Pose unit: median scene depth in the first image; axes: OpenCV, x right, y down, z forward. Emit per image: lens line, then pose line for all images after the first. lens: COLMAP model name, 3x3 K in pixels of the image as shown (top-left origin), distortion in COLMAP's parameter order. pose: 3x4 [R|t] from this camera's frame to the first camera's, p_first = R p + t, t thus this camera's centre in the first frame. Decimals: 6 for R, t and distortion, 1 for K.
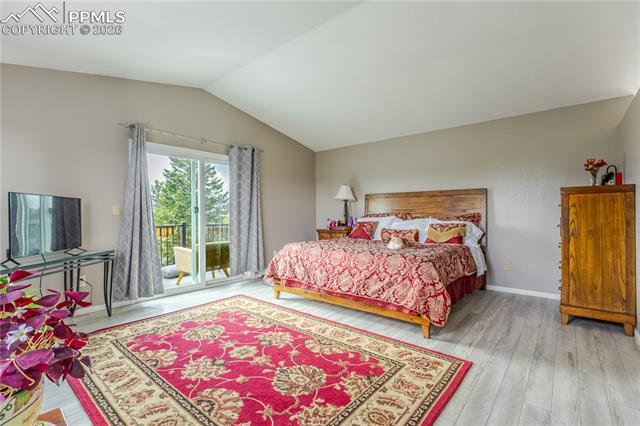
lens RADIAL K [[295.0, 0, 320.4], [0, 295.0, 214.8], [0, 0, 1]] dist [-0.001571, 0.000942]
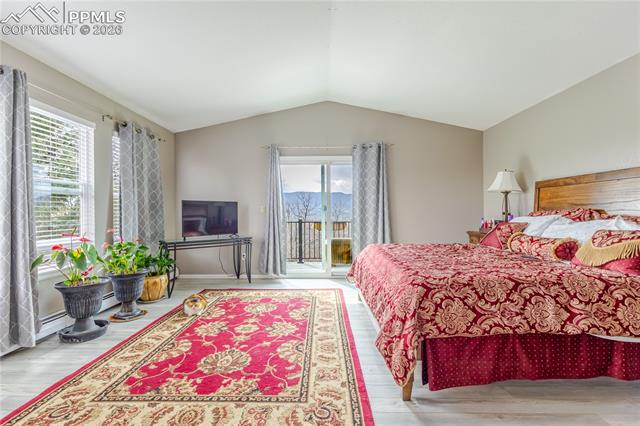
lens RADIAL K [[295.0, 0, 317.6], [0, 295.0, 212.2], [0, 0, 1]] dist [-0.001571, 0.000942]
pose [[0.629440, -0.000155, -0.777049, 0.670364], [-0.000604, 1.000000, -0.000689, -0.000539], [0.777049, 0.000903, 0.629440, 0.383570]]
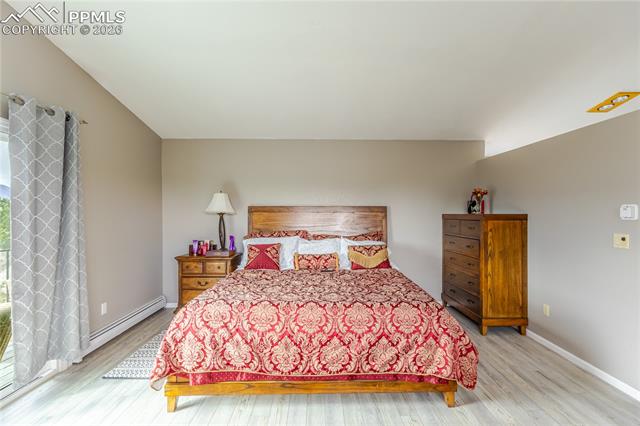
lens RADIAL K [[295.0, 0, 321.7], [0, 295.0, 214.1], [0, 0, 1]] dist [-0.001571, 0.000942]
pose [[0.758368, 0.001801, 0.651824, -0.380270], [-0.002009, 0.999998, -0.000426, -0.091135], [-0.651823, -0.000987, 0.758370, 0.552364]]
